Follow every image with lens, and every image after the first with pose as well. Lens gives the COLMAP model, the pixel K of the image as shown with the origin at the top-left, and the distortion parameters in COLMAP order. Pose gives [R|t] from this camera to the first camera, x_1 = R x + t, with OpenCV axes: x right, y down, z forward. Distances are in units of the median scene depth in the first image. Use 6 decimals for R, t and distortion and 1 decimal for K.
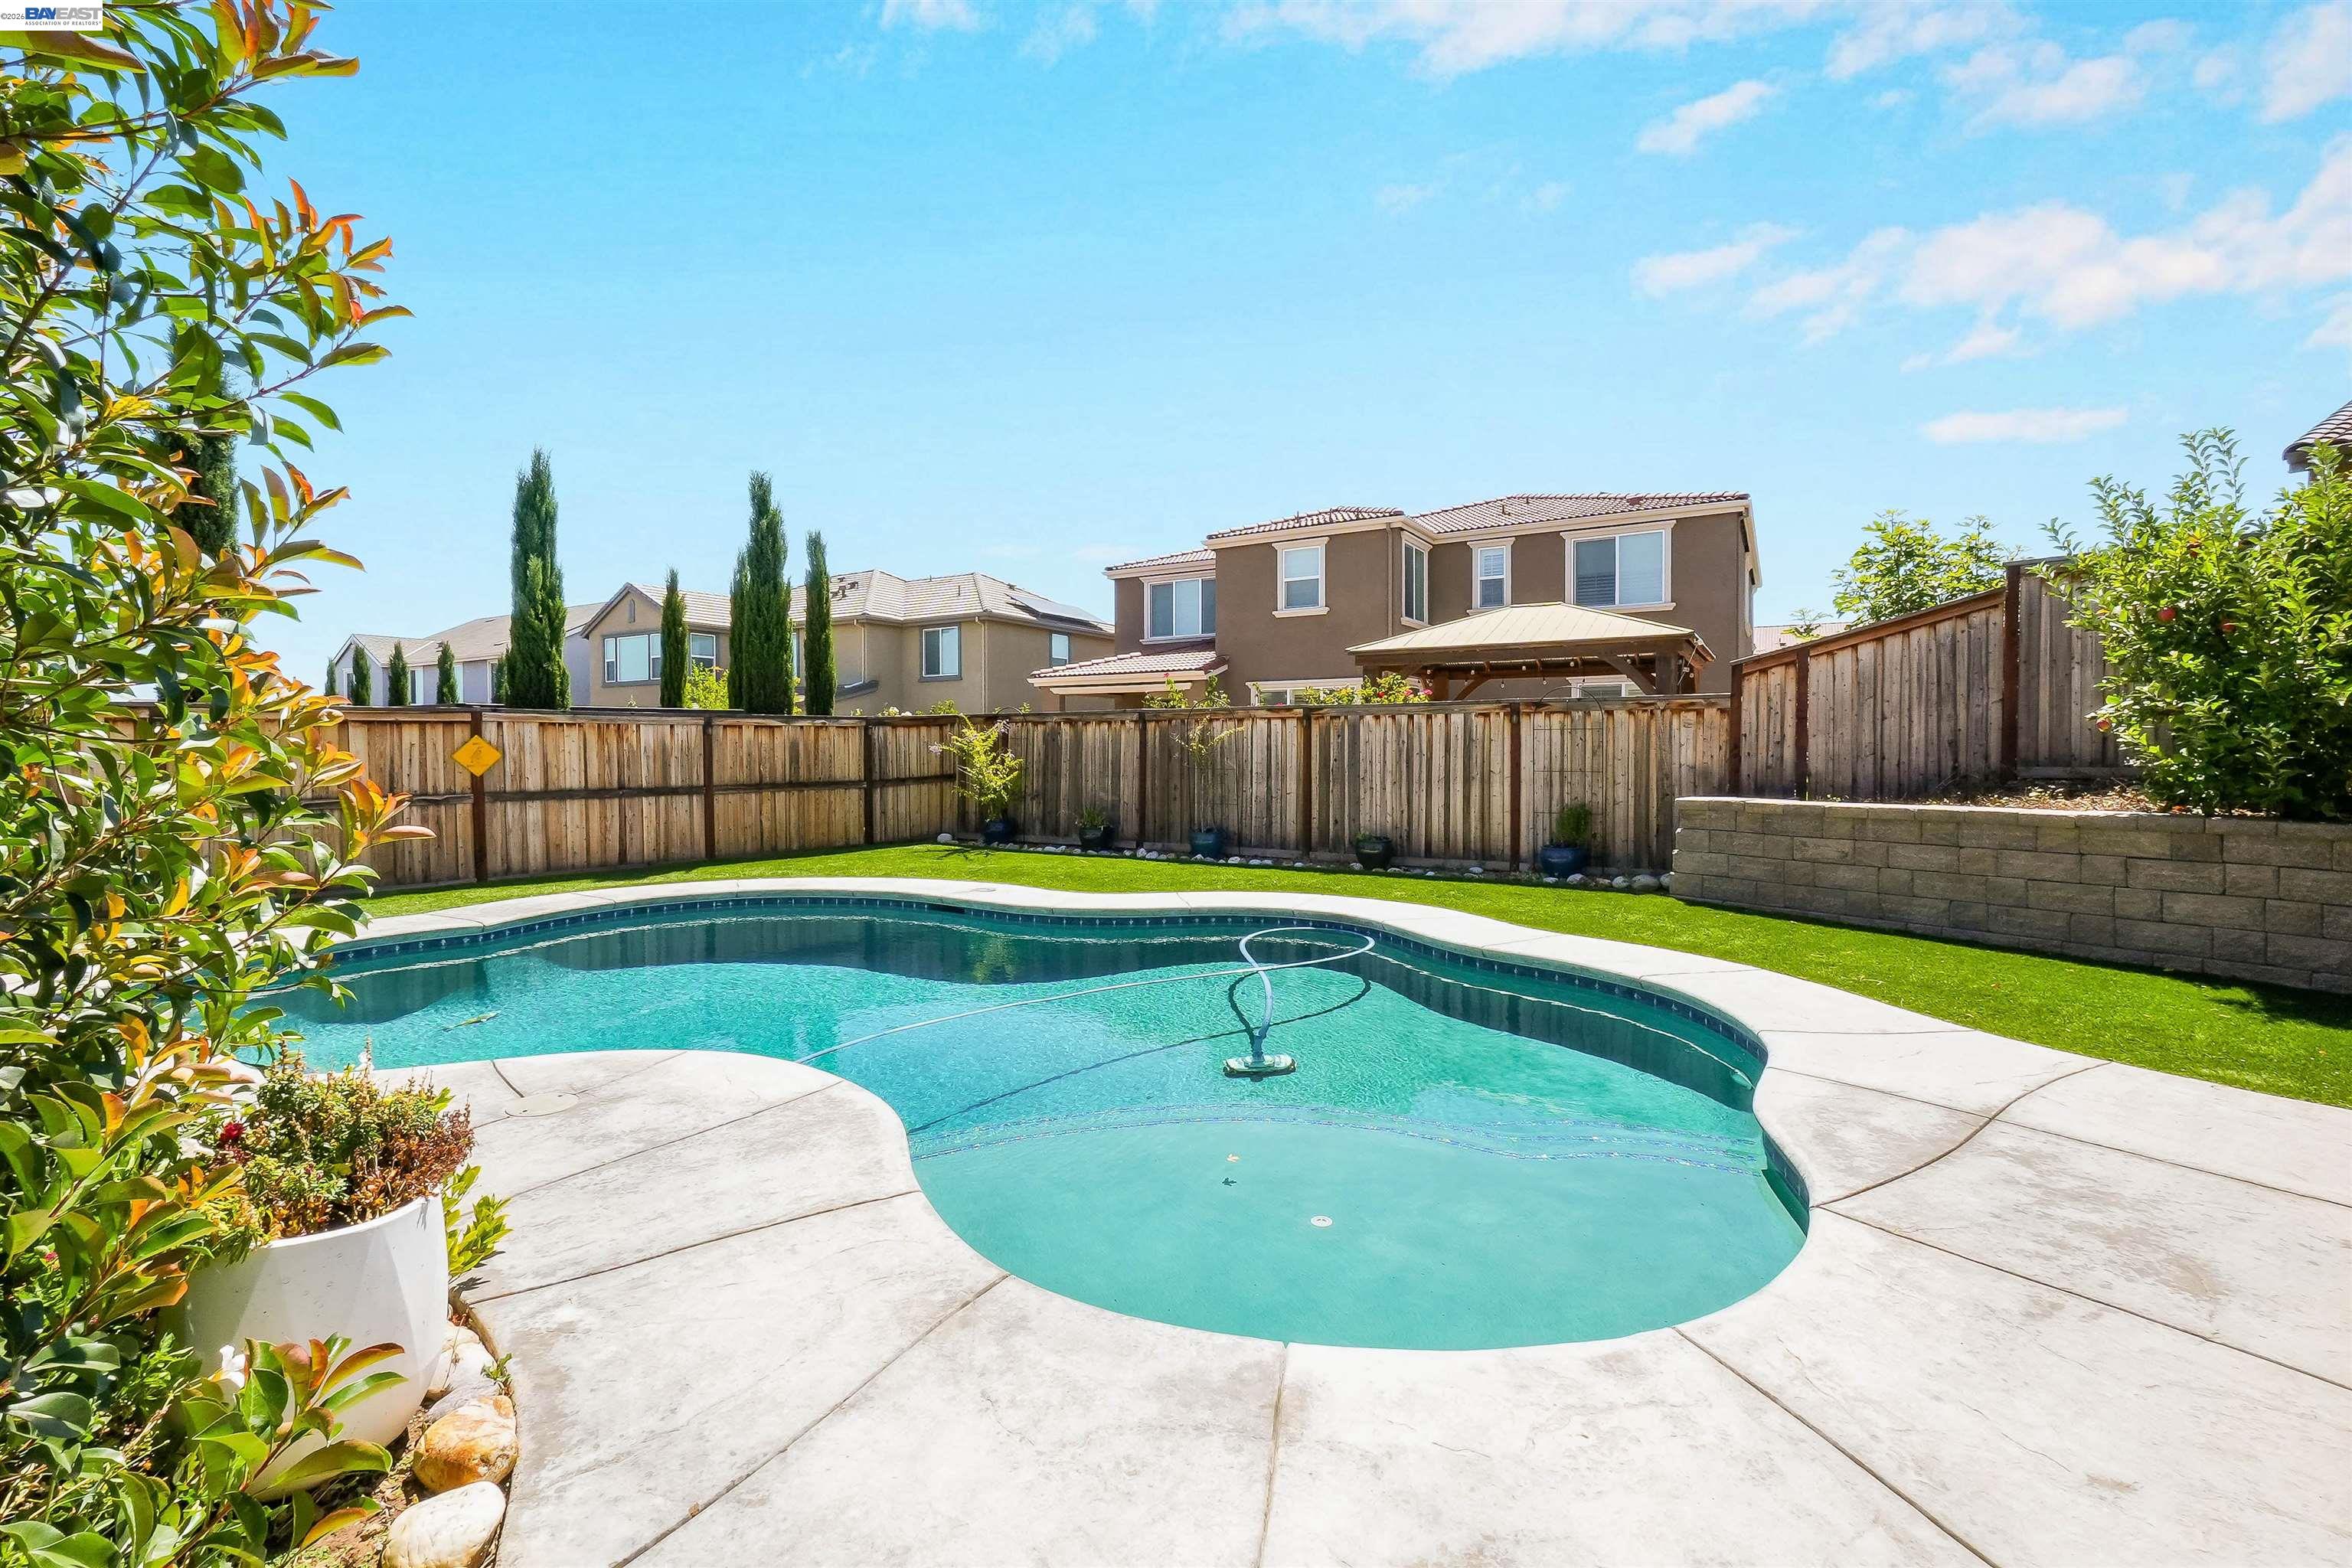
lens RADIAL K [[1030.0, 0, 1174.2], [0, 1030.0, 777.1], [0, 0, 1]] dist [0.004930, 0.000186]
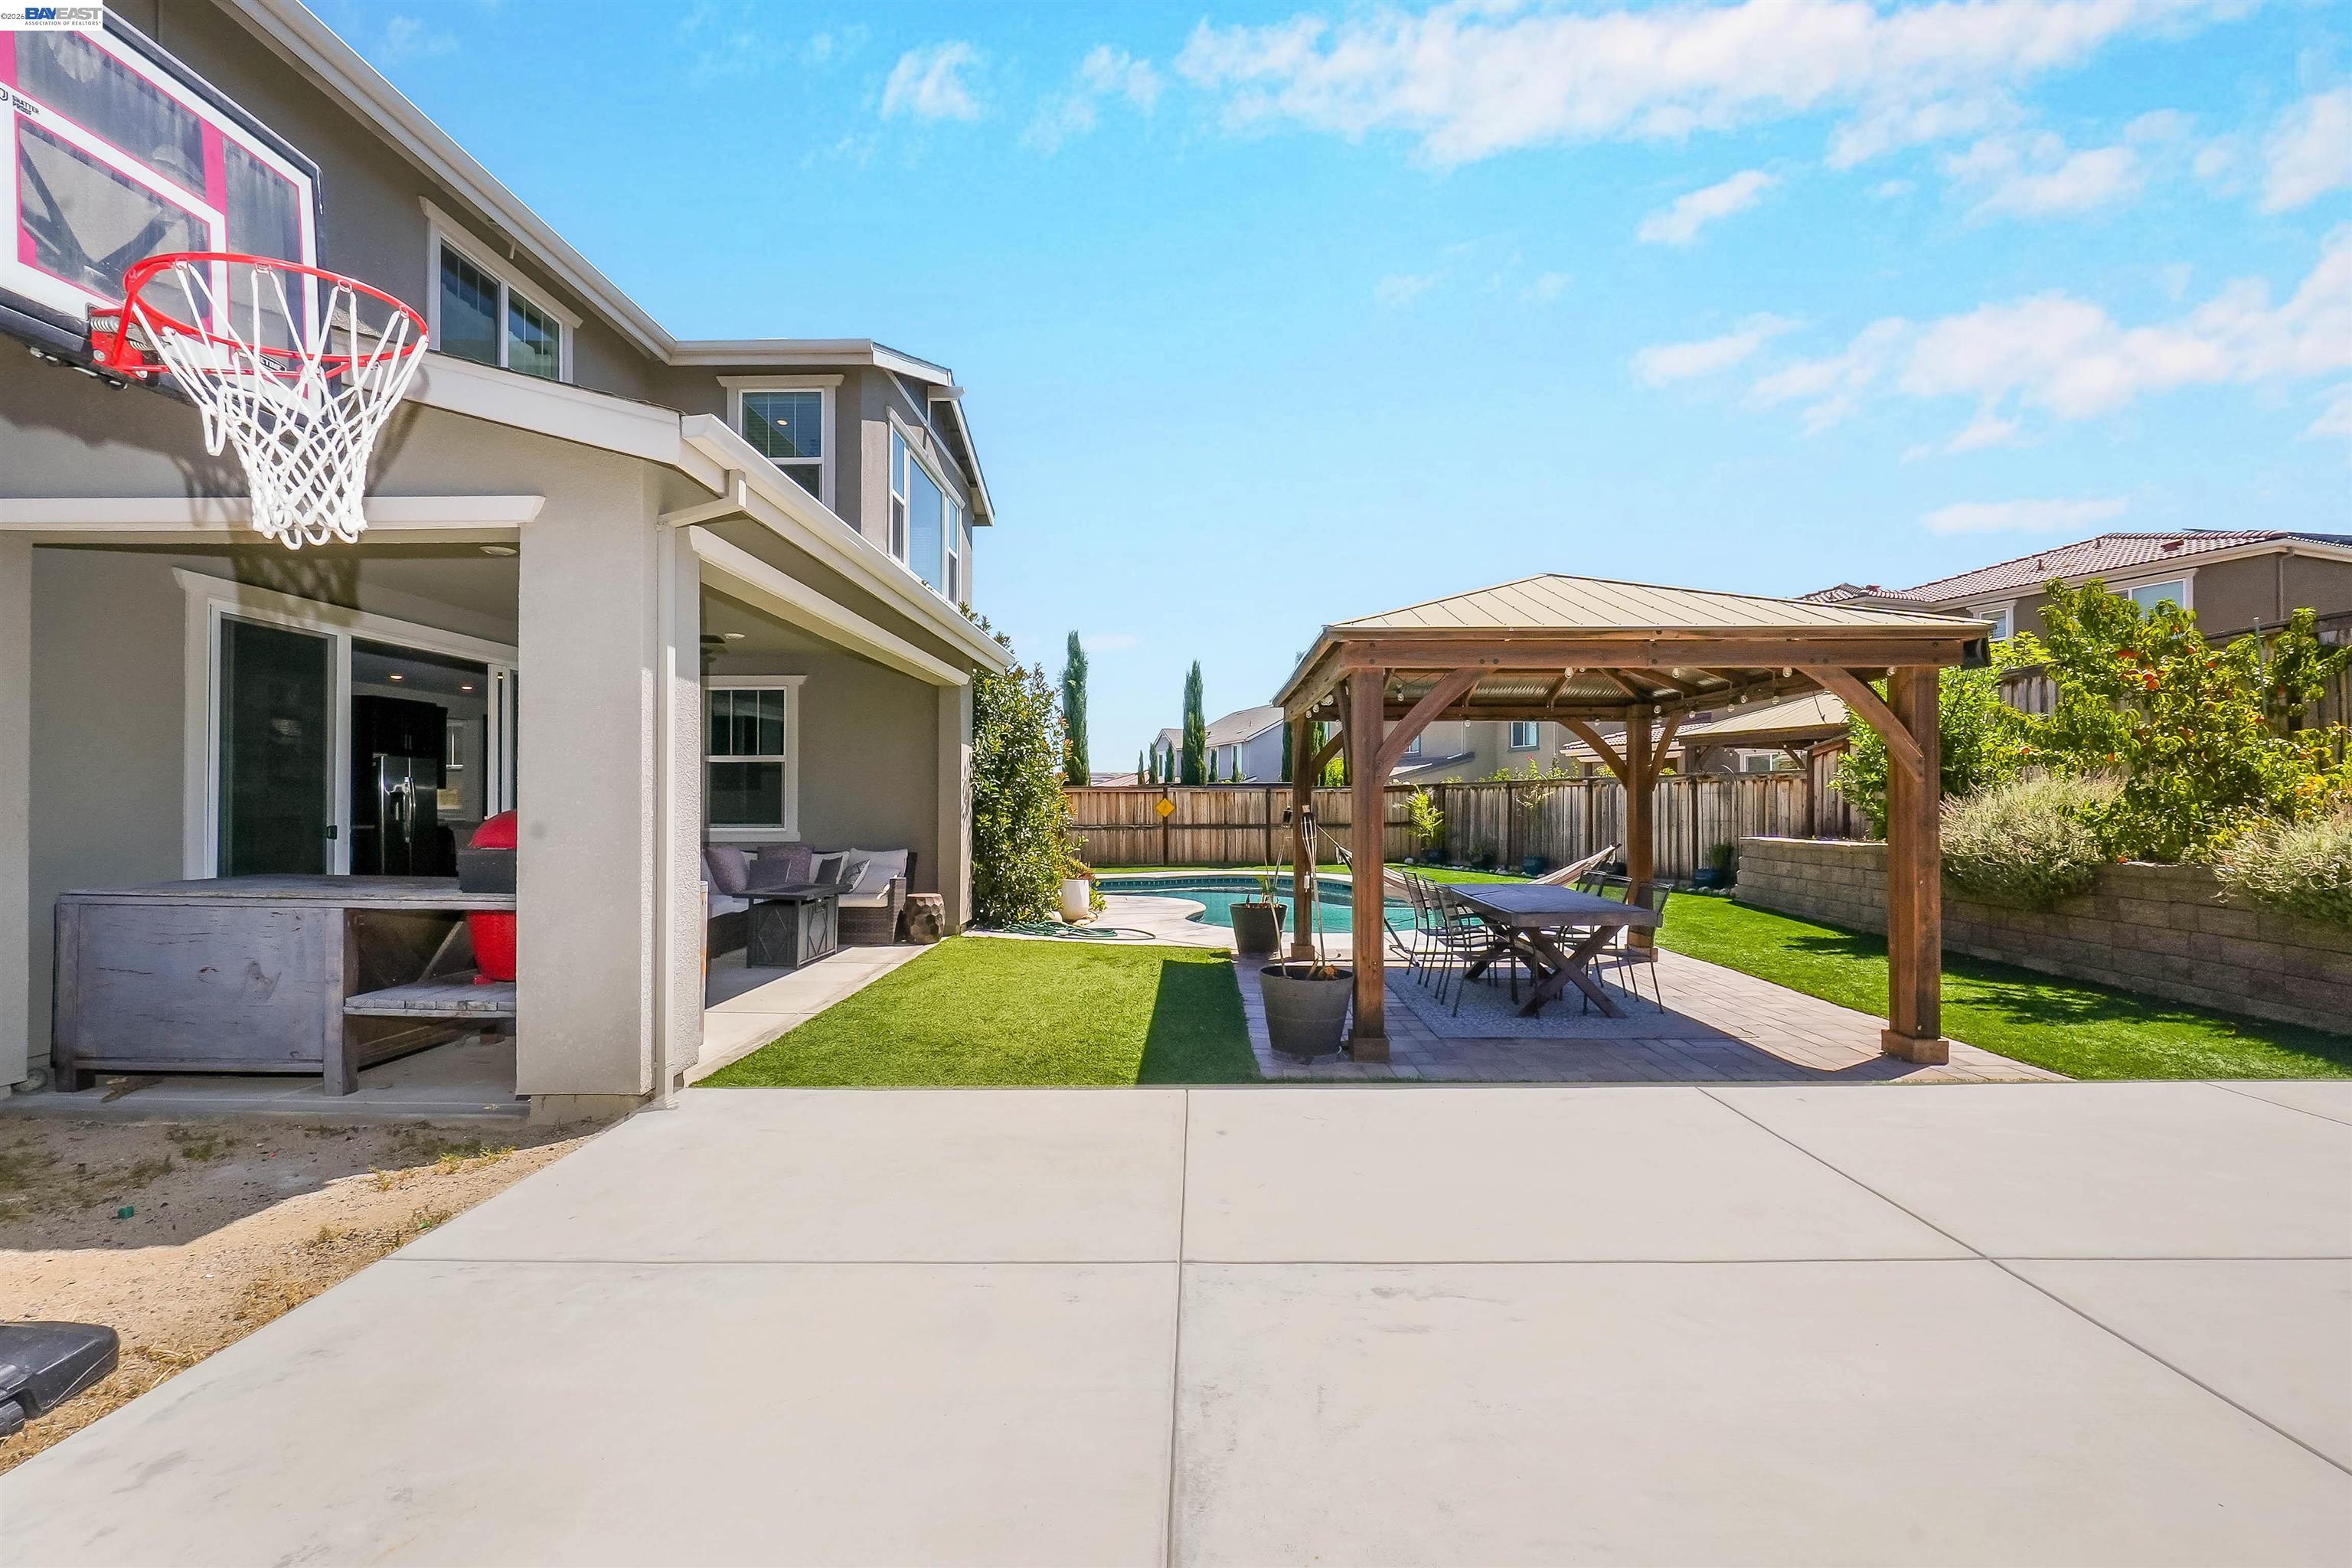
lens RADIAL K [[1030.0, 0, 1179.1], [0, 1030.0, 794.6], [0, 0, 1]] dist [0.004930, 0.000186]
pose [[0.766657, -0.004705, -0.642040, 0.713804], [-0.019426, 0.999345, -0.030521, 0.016555], [0.641763, 0.035871, 0.766064, -0.629670]]
